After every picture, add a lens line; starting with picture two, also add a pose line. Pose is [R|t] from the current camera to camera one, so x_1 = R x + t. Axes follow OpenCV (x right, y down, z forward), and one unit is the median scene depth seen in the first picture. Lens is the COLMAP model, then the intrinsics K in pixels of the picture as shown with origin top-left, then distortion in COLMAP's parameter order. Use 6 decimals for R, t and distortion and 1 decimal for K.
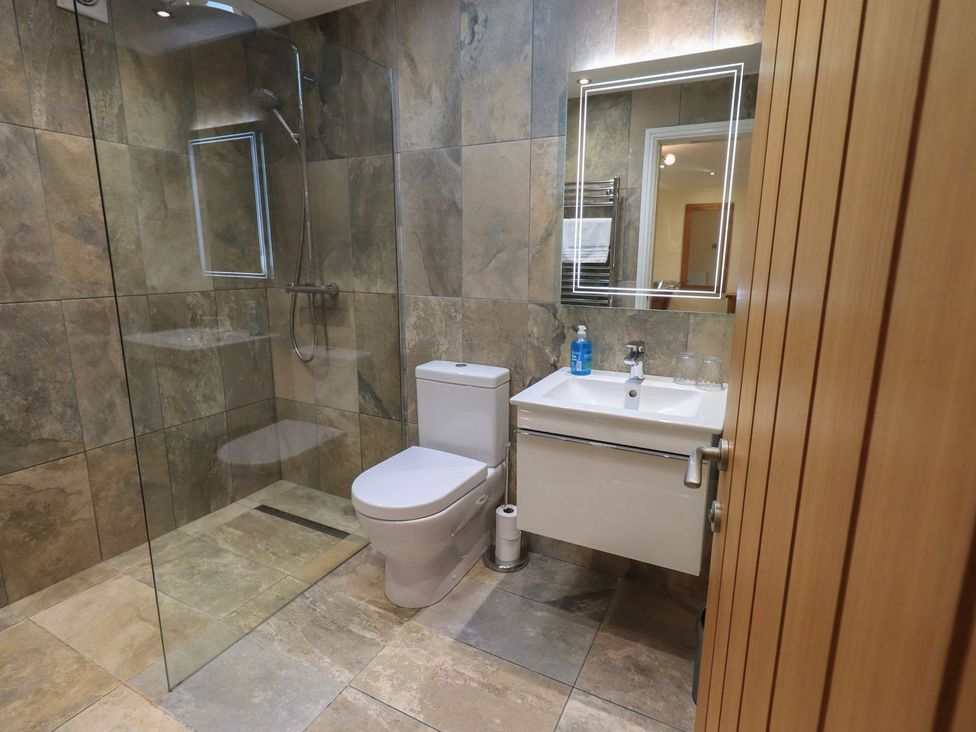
lens RADIAL K [[504.9, 0, 494.5], [0, 504.9, 360.9], [0, 0, 1]] dist [-0.002324, 0.001724]
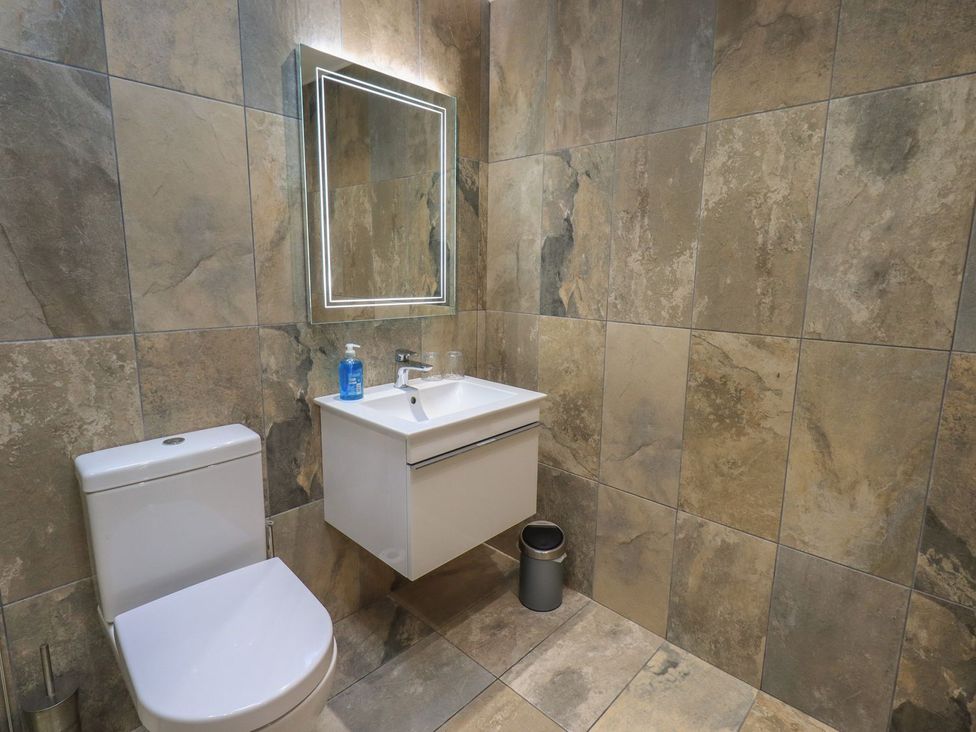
lens RADIAL K [[504.9, 0, 495.2], [0, 504.9, 360.8], [0, 0, 1]] dist [-0.002324, 0.001724]
pose [[0.279691, -0.171322, 0.944681, -0.558796], [0.187990, 0.974676, 0.121104, -0.093768], [-0.941506, 0.143719, 0.304815, 0.462197]]
